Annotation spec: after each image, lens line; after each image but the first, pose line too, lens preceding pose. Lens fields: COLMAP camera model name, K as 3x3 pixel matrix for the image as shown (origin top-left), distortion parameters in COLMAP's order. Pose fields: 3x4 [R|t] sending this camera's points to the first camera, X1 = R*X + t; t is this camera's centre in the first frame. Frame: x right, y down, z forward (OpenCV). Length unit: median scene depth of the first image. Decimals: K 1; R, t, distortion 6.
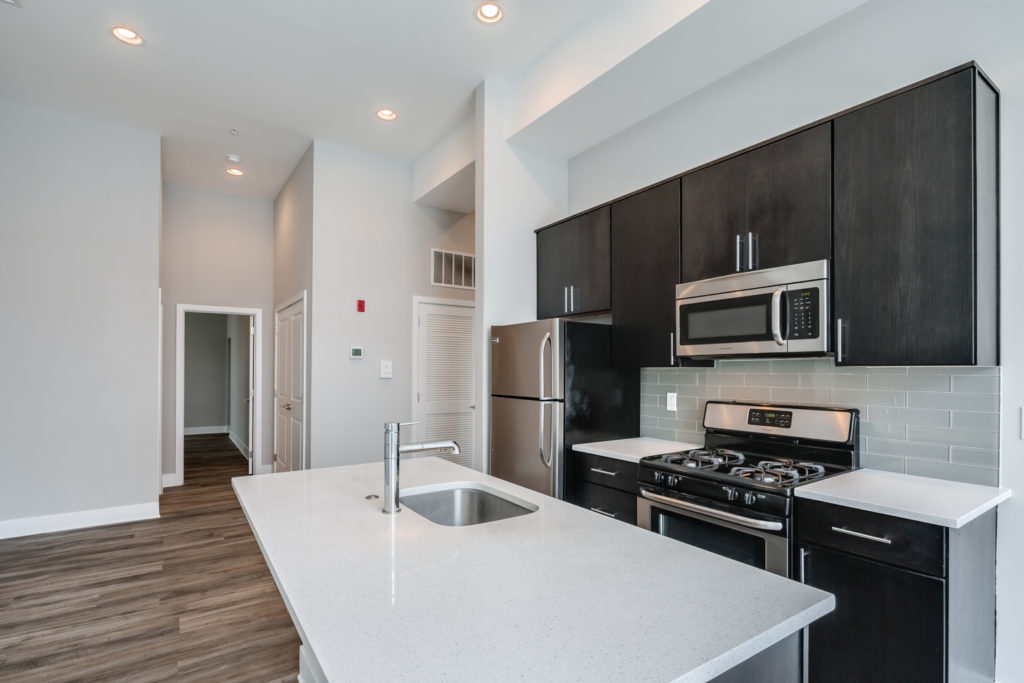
lens RADIAL K [[496.8, 0, 506.2], [0, 496.8, 370.8], [0, 0, 1]] dist [-0.000540, -0.000085]
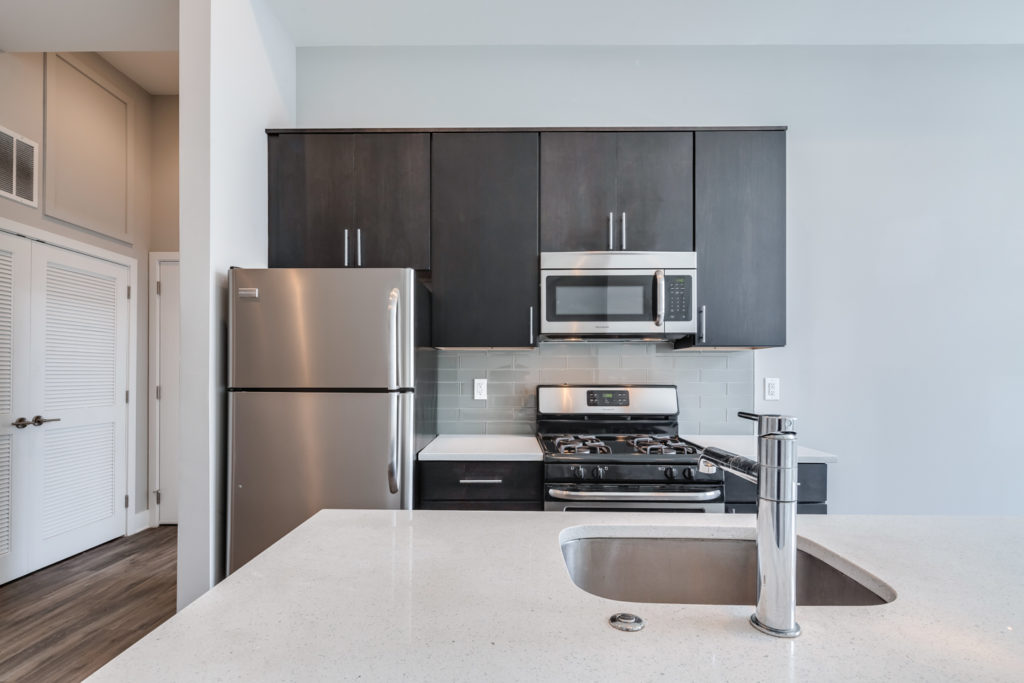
lens RADIAL K [[496.8, 0, 506.2], [0, 496.8, 370.8], [0, 0, 1]] dist [-0.000540, -0.000085]
pose [[0.564369, 0.002058, 0.825520, -0.425812], [0.001270, 0.999994, -0.003361, 0.040020], [-0.825522, 0.002945, 0.564363, 0.570326]]
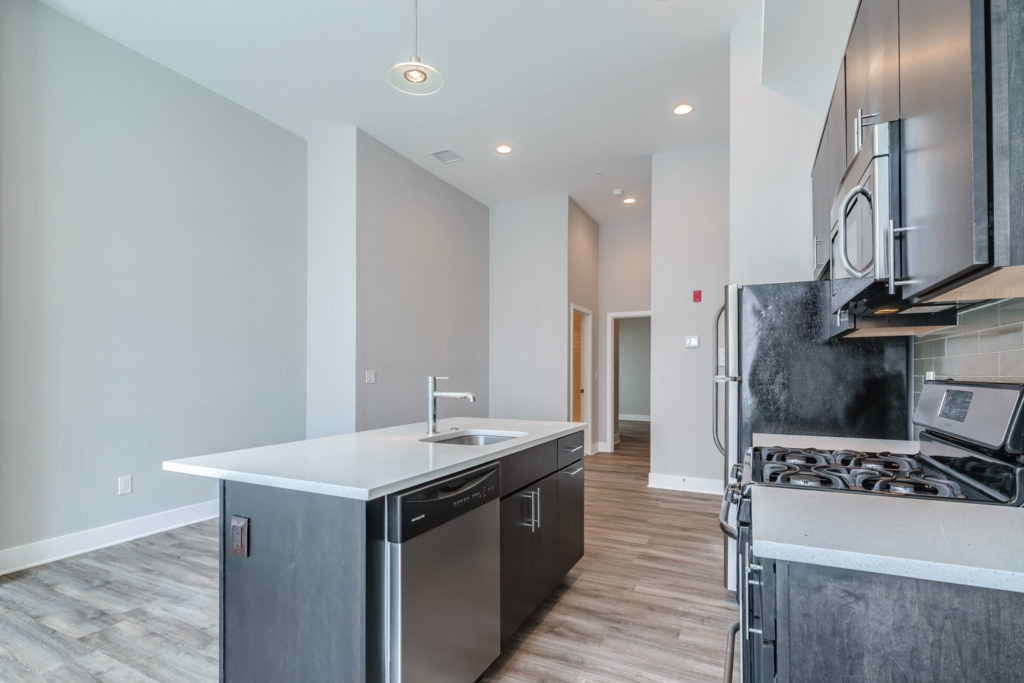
lens RADIAL K [[496.8, 0, 506.2], [0, 496.8, 370.8], [0, 0, 1]] dist [-0.000540, -0.000085]
pose [[0.495682, -0.007049, -0.868476, 0.745380], [0.002055, 0.999974, -0.006944, 0.057247], [0.868502, 0.001658, 0.495683, 0.259878]]
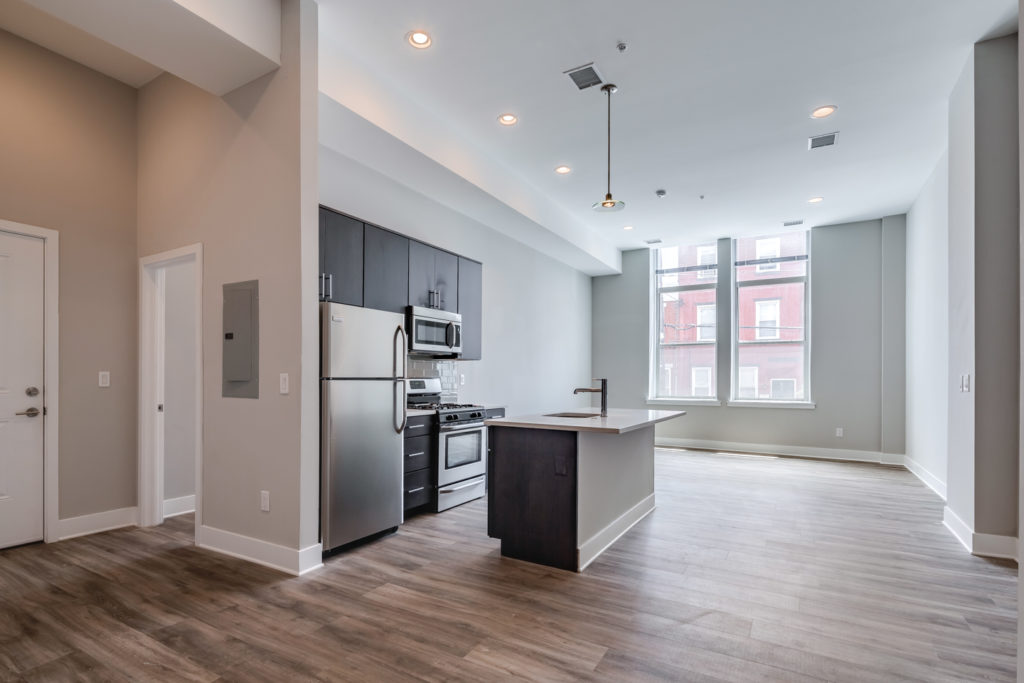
lens RADIAL K [[505.3, 0, 508.4], [0, 505.3, 375.6], [0, 0, 1]] dist [0.000513, 0.000050]
pose [[-0.440465, -0.005209, 0.897755, -1.312079], [-0.009545, 0.999954, 0.001119, 0.052604], [-0.897719, -0.008076, -0.440494, 1.484495]]
